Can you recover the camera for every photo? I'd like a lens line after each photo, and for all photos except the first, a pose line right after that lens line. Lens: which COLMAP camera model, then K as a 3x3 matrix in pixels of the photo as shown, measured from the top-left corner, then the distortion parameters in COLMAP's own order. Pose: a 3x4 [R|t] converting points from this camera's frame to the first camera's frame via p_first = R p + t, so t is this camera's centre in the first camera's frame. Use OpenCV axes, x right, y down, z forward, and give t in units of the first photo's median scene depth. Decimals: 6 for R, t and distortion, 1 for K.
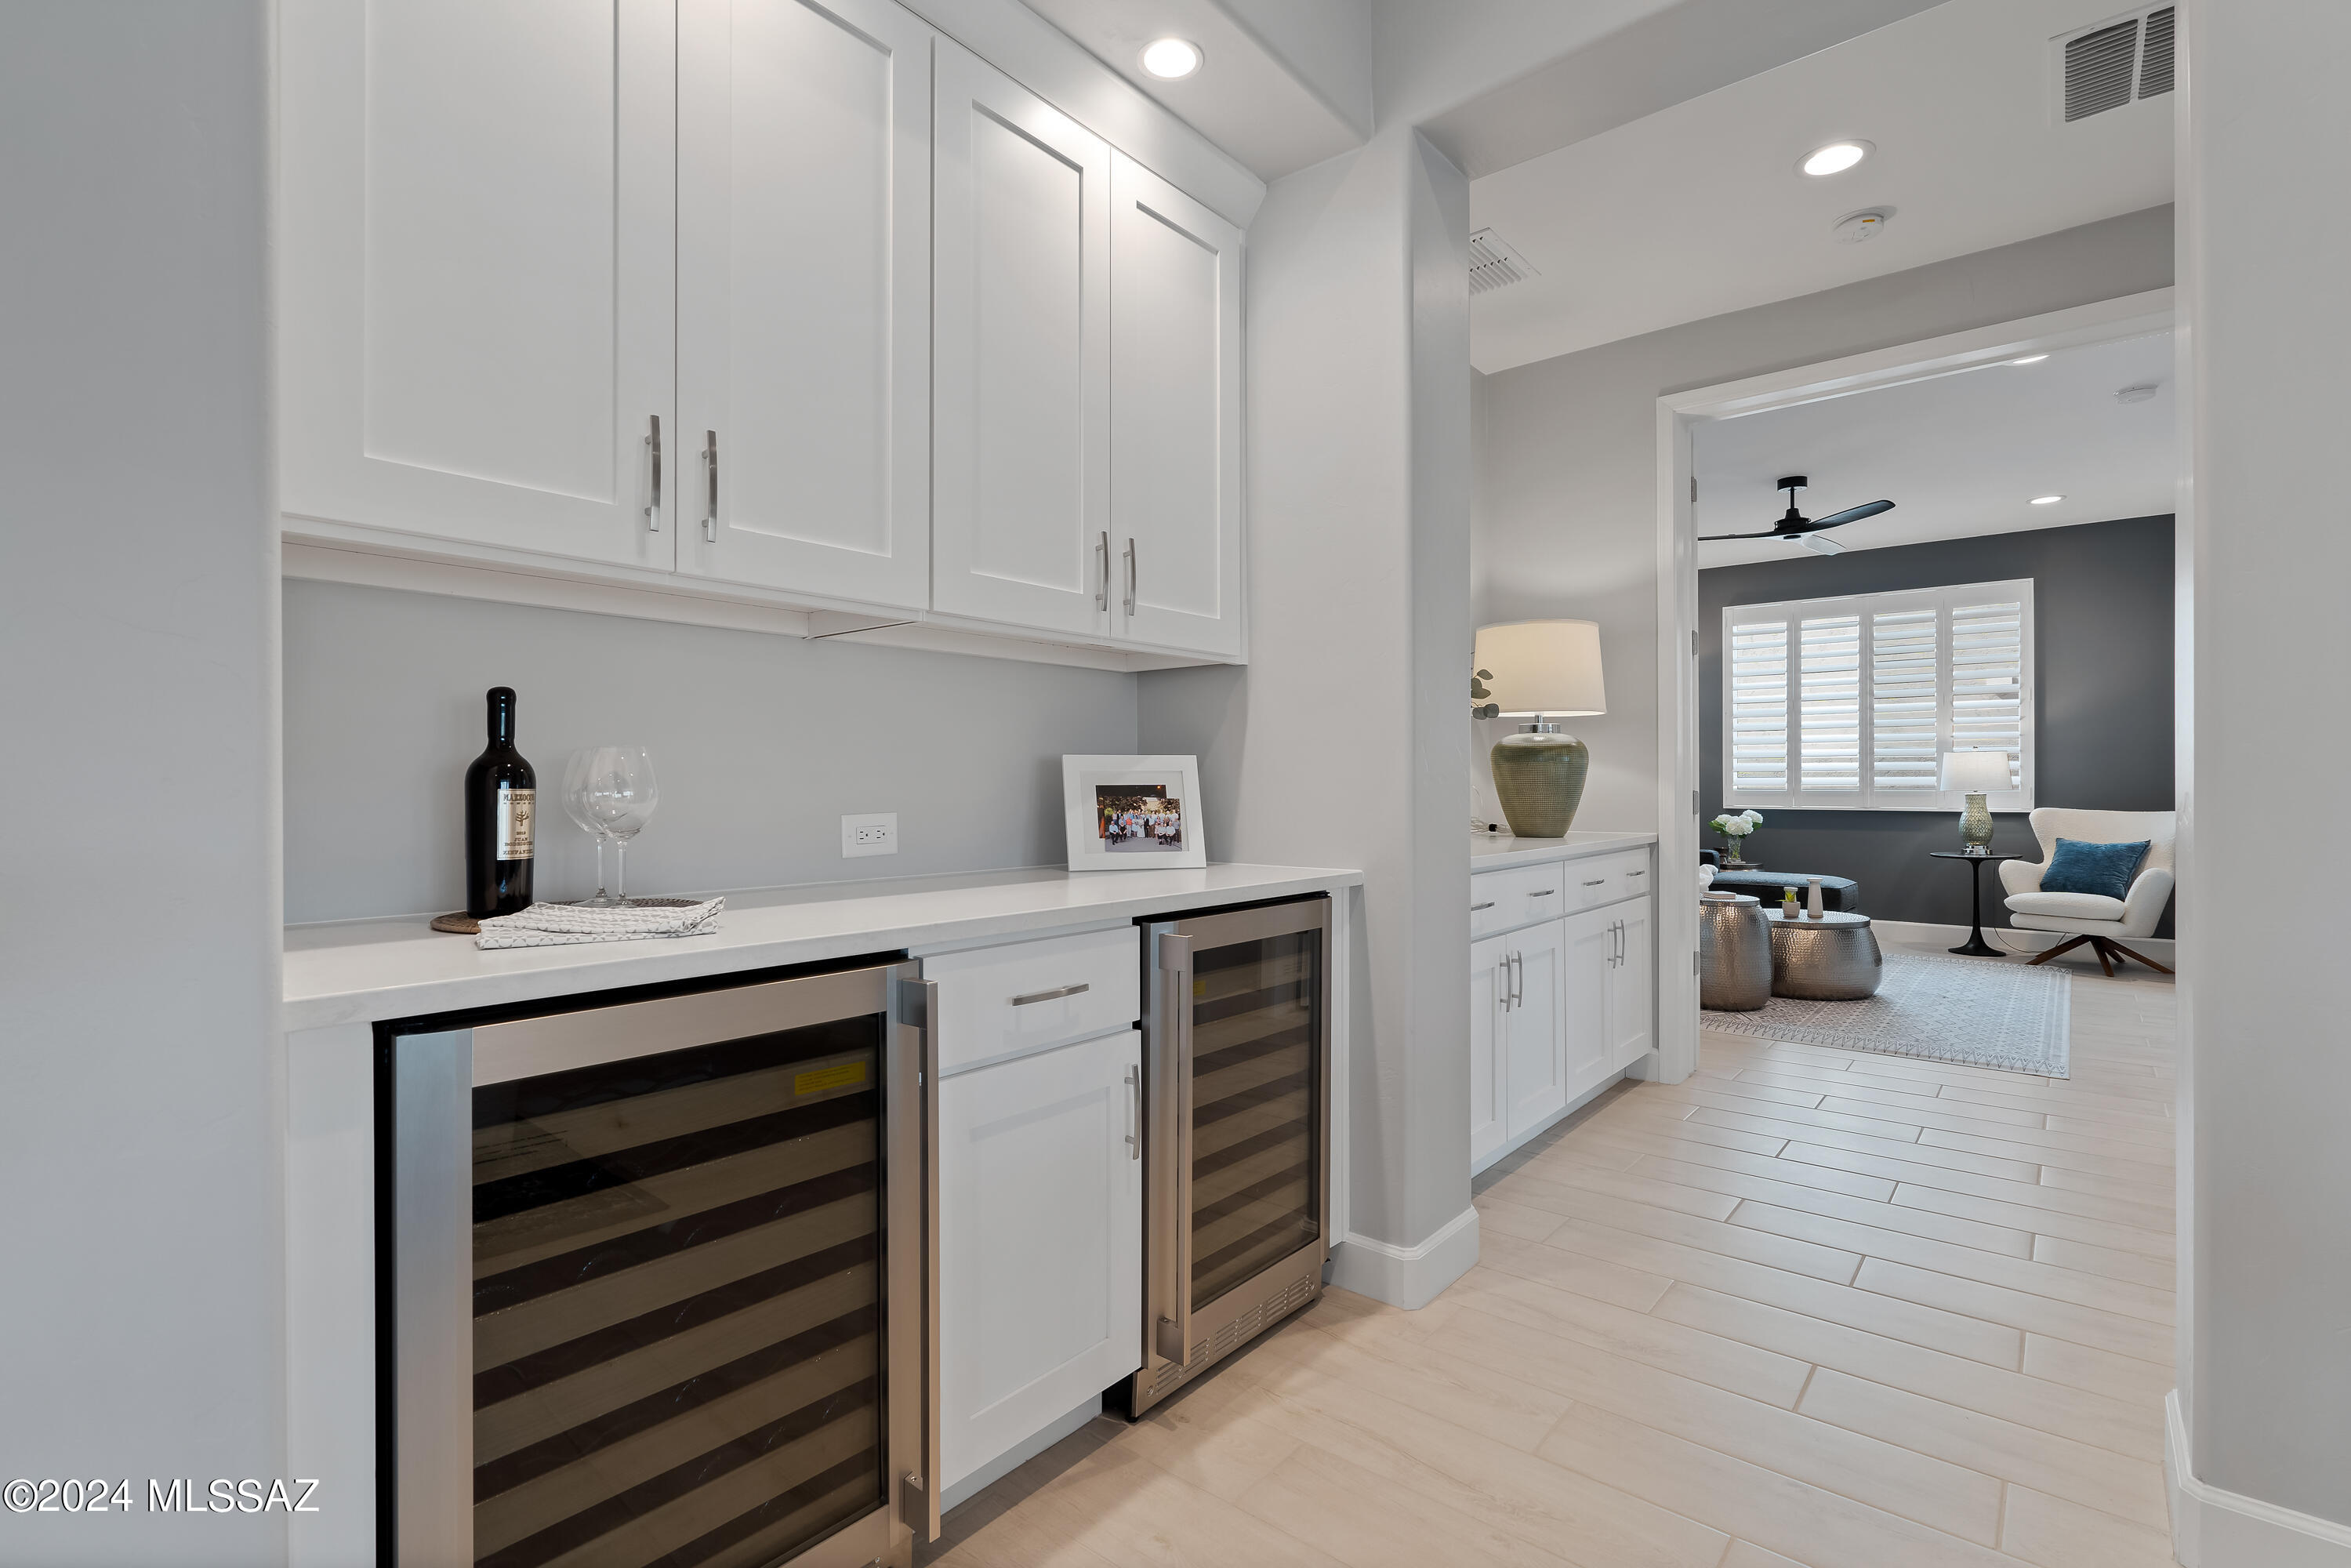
lens RADIAL K [[1100.0, 0, 1171.1], [0, 1100.0, 776.7], [0, 0, 1]] dist [-0.000357, 0.000131]
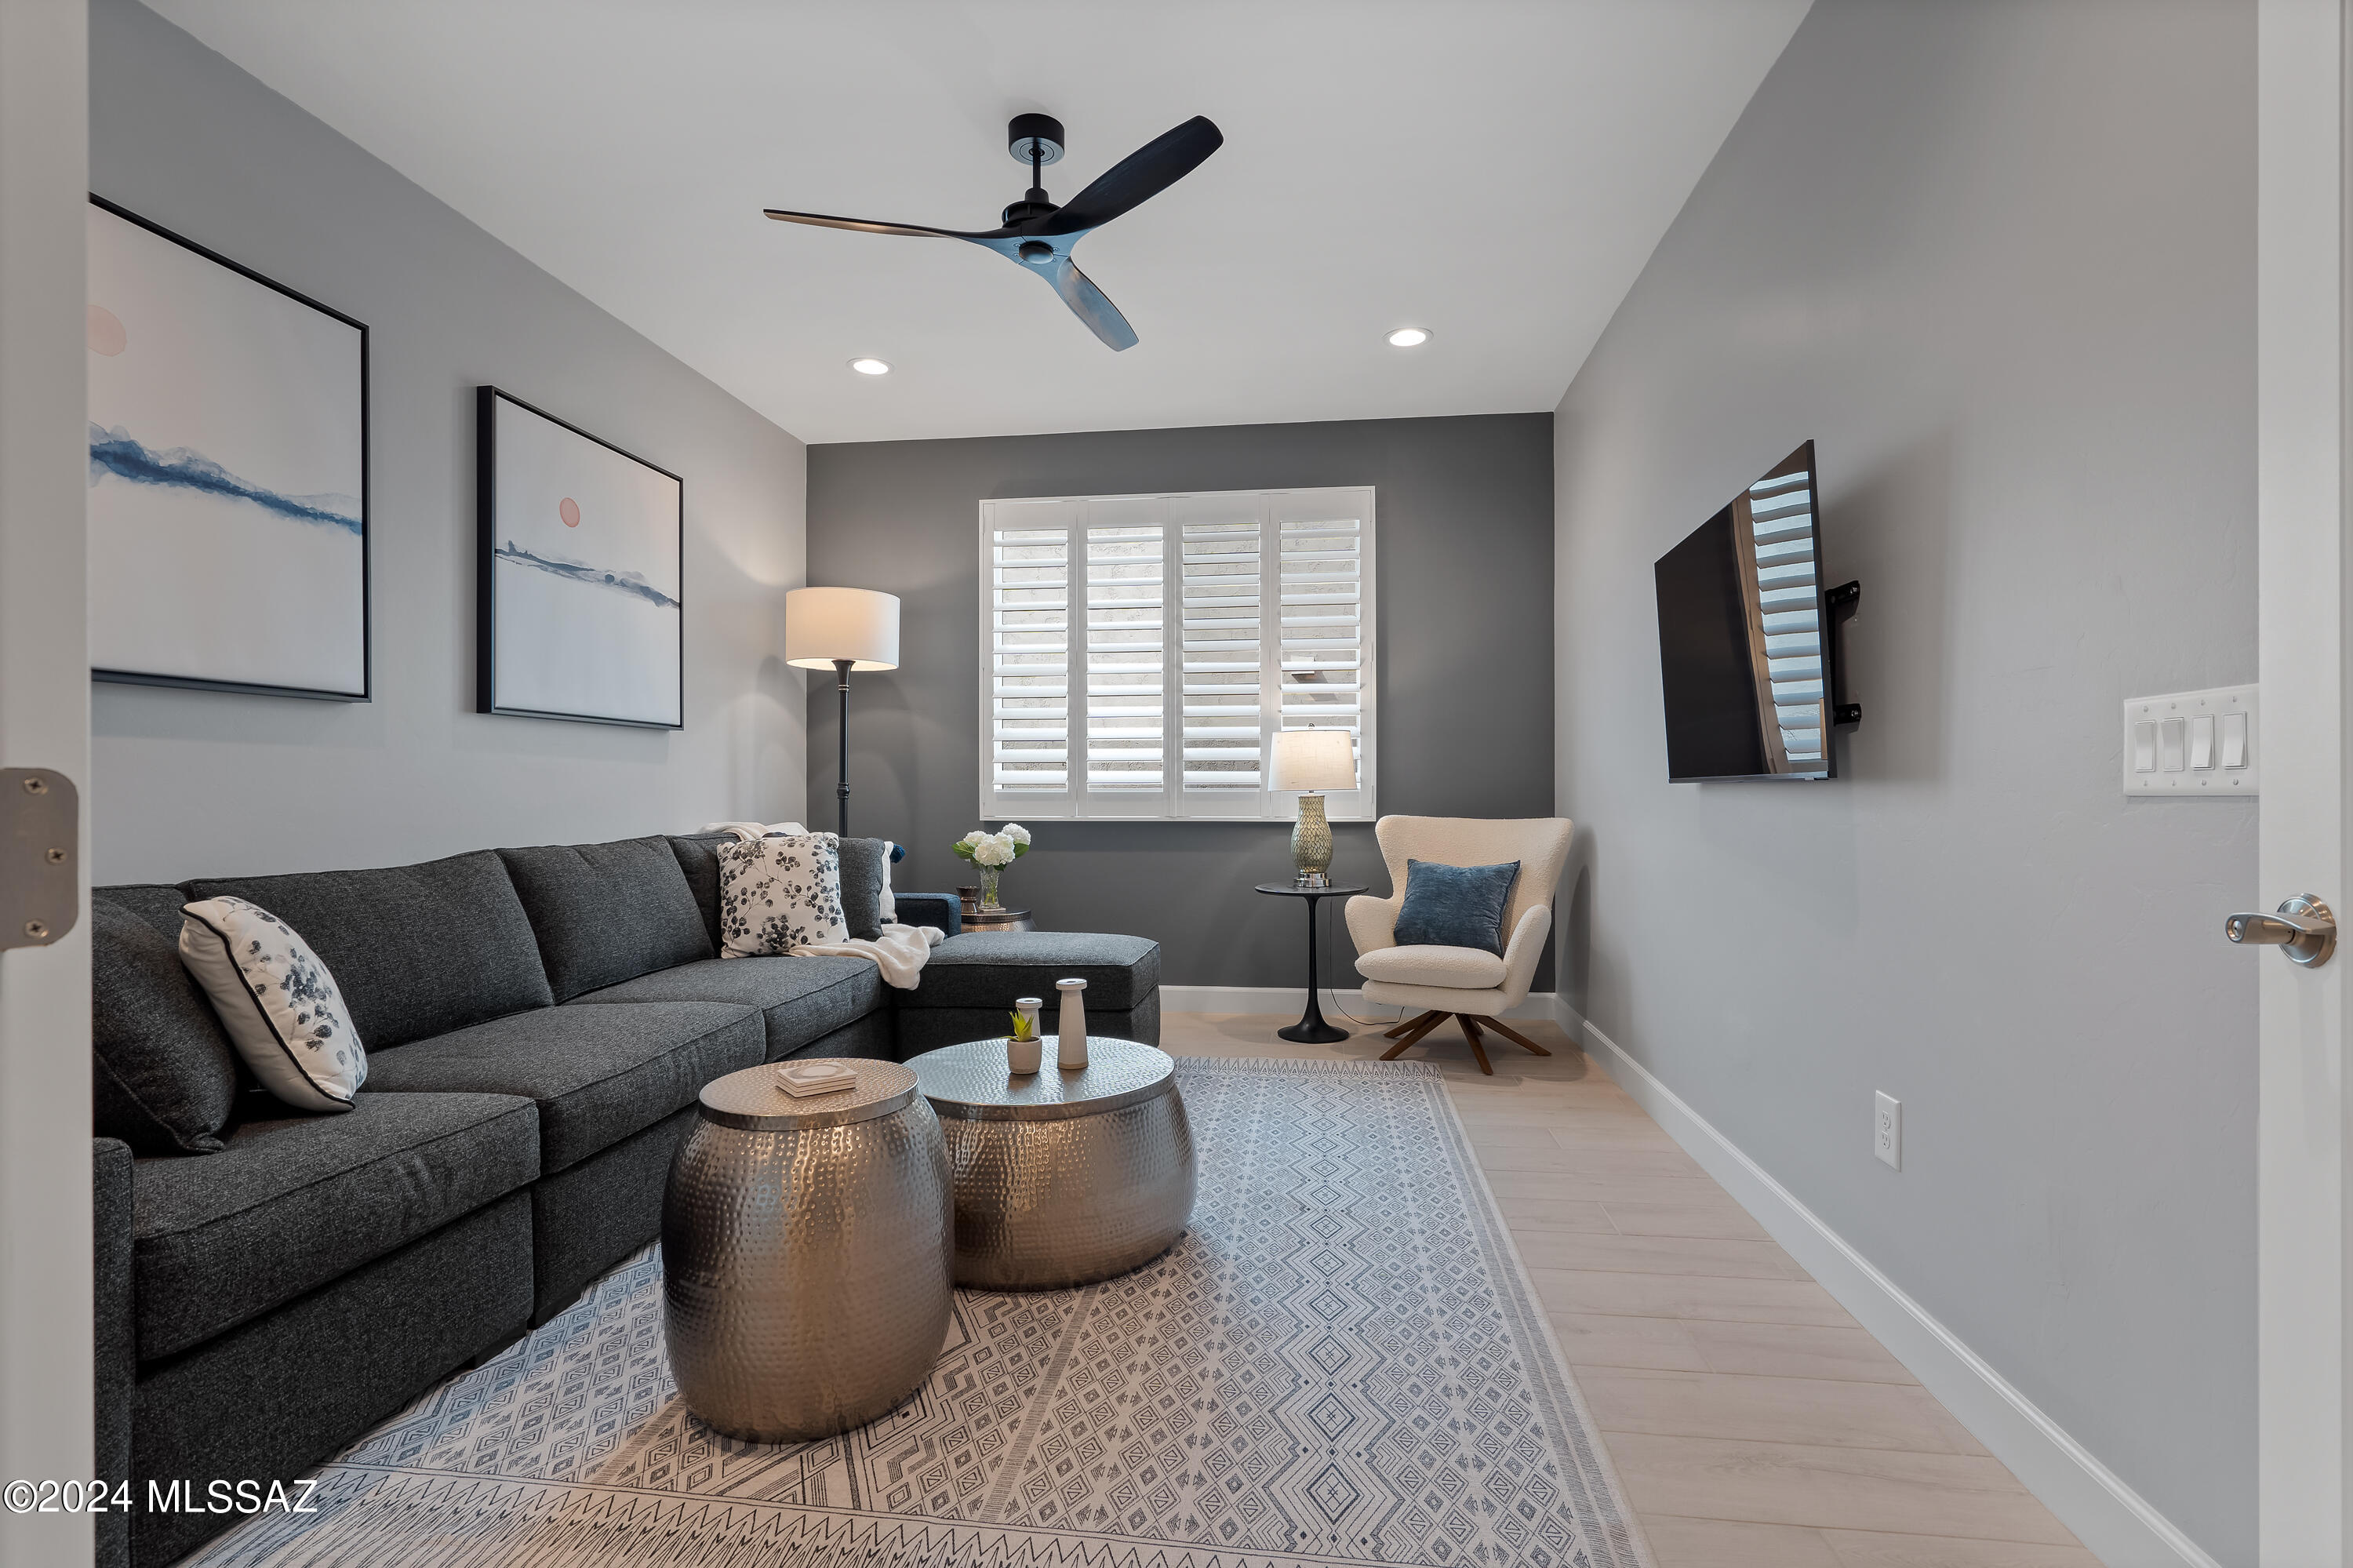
lens RADIAL K [[1086.3, 0, 1177.7], [0, 1086.3, 789.6], [0, 0, 1]] dist [-0.002694, 0.000169]
pose [[0.844359, -0.001421, 0.535776, 0.310534], [-0.001982, 0.999981, 0.005777, 0.008480], [-0.535774, -0.005940, 0.844340, 0.486419]]
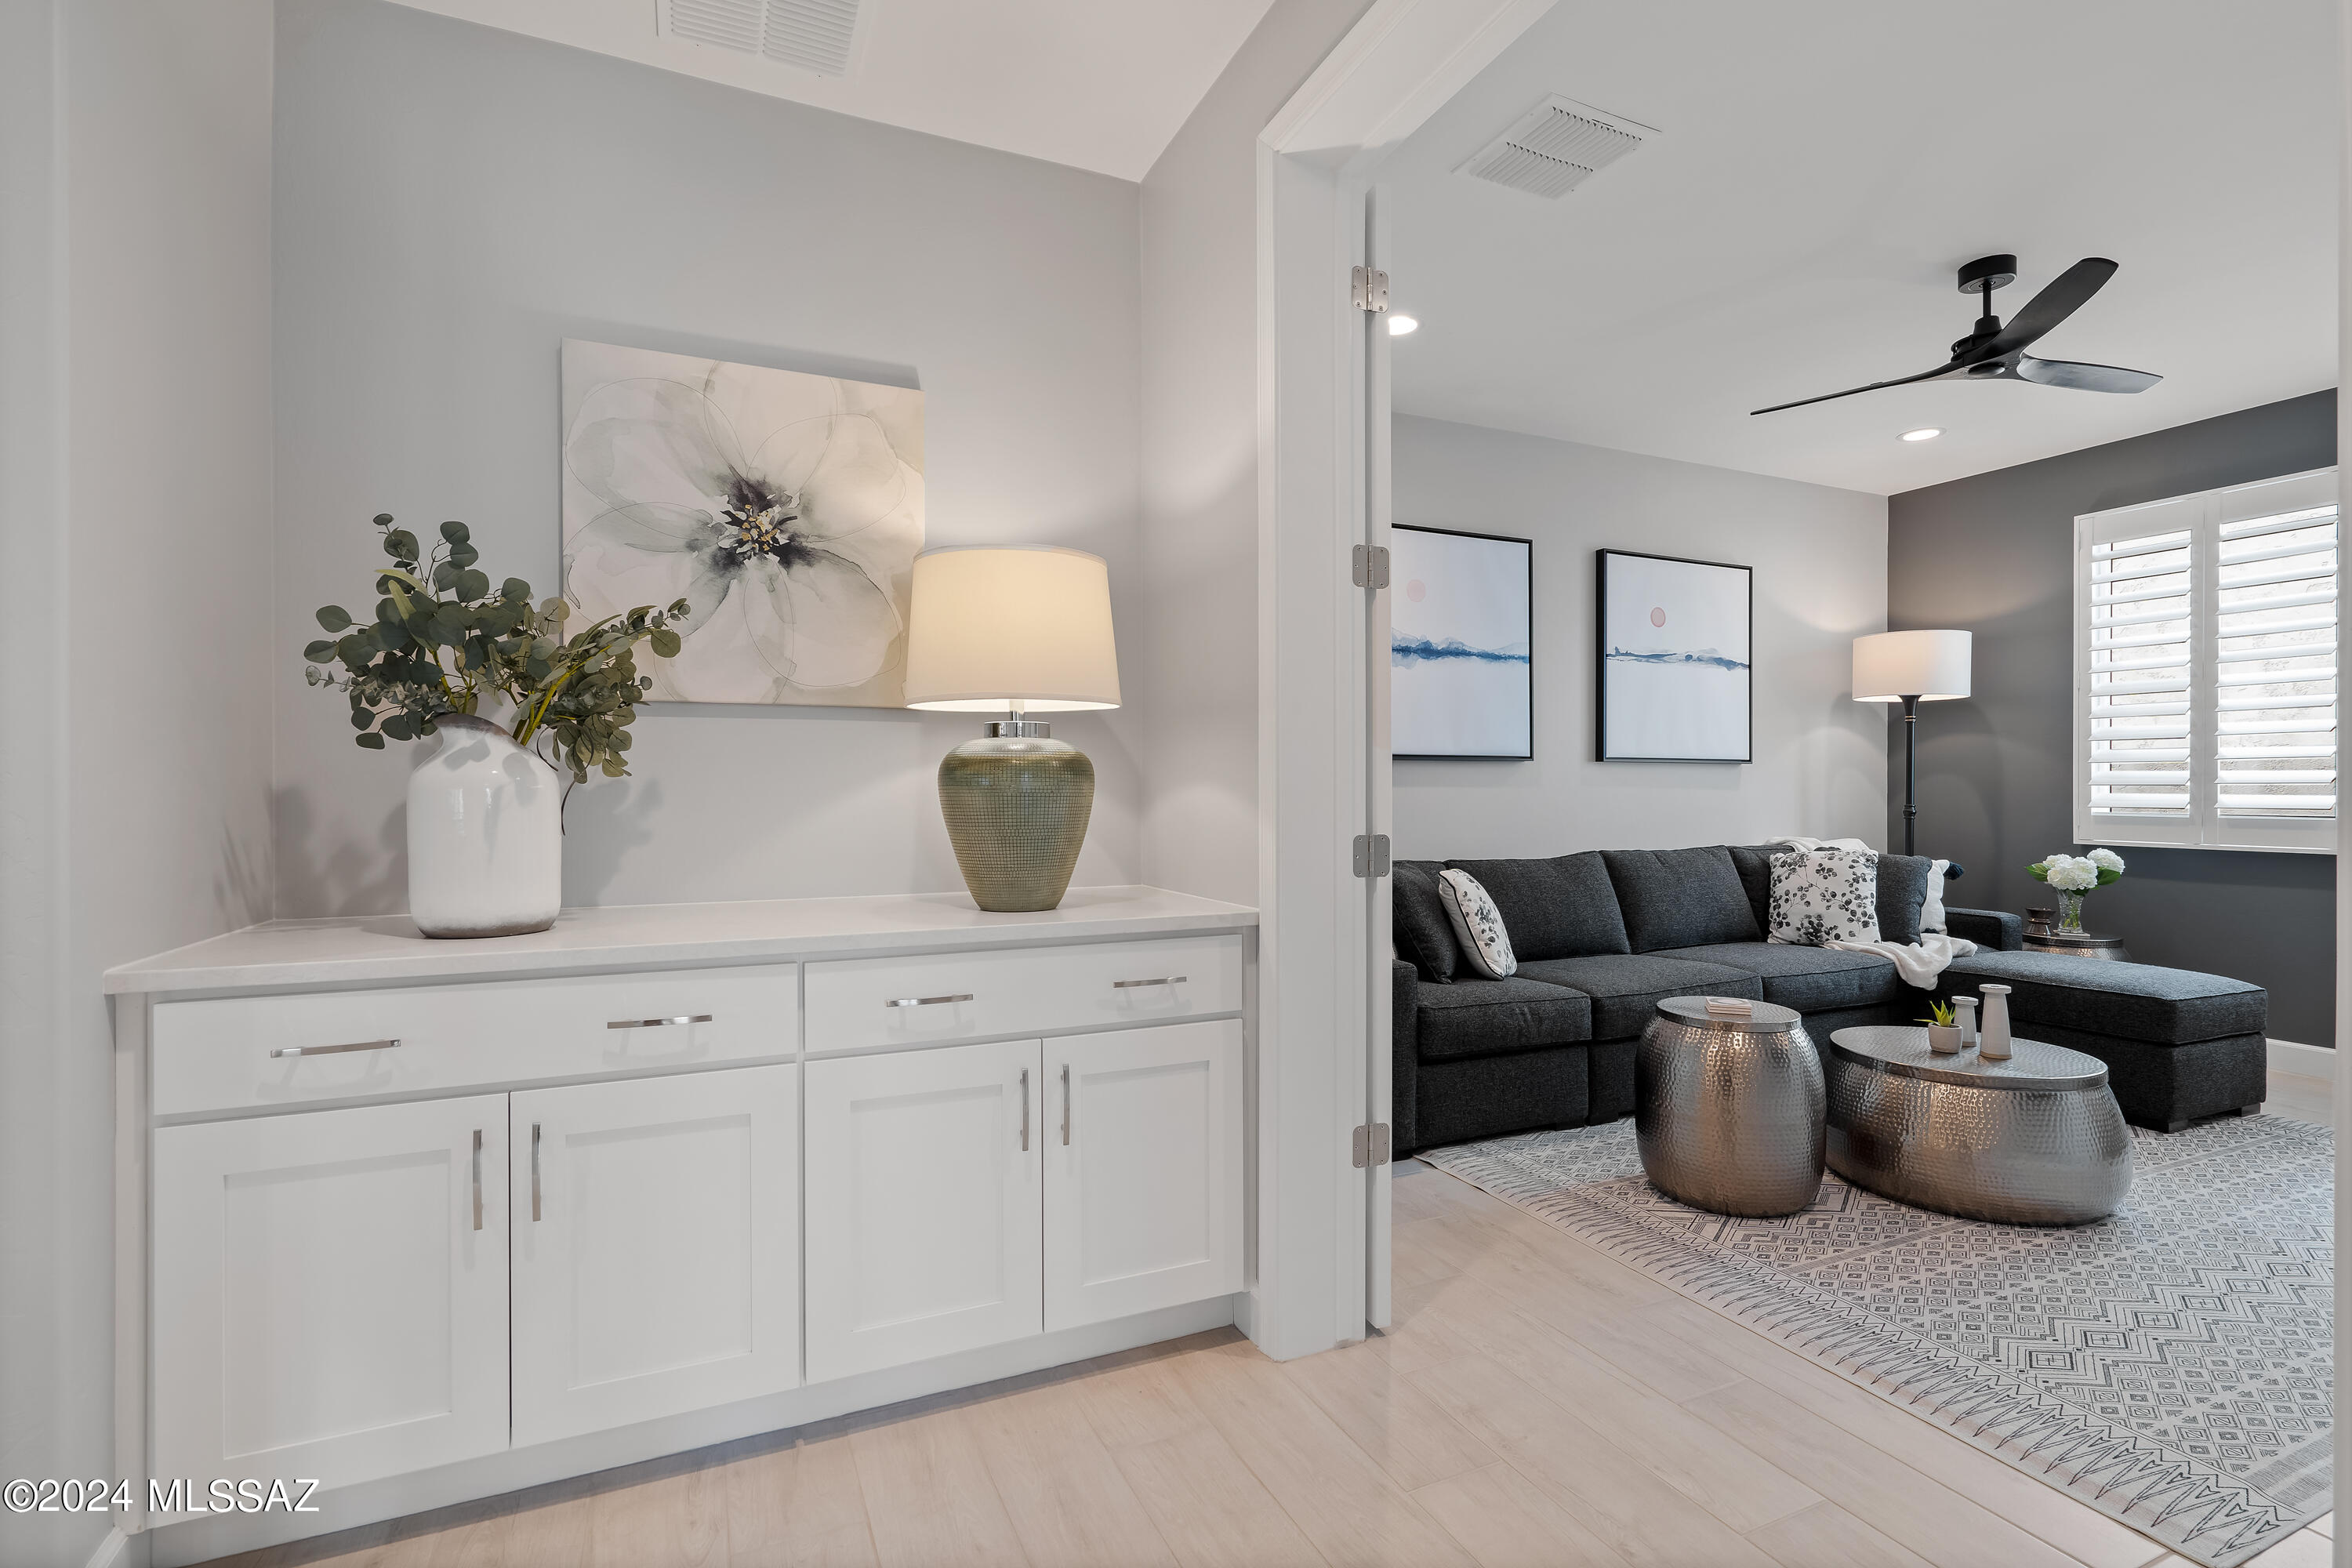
lens RADIAL K [[1085.8, 0, 1177.2], [0, 1085.8, 789.6], [0, 0, 1]] dist [-0.002694, 0.000169]
pose [[0.899245, 0.001909, -0.437441, 0.370404], [0.001778, 0.999966, 0.008020, -0.008531], [0.437442, -0.007990, 0.899211, 0.274630]]
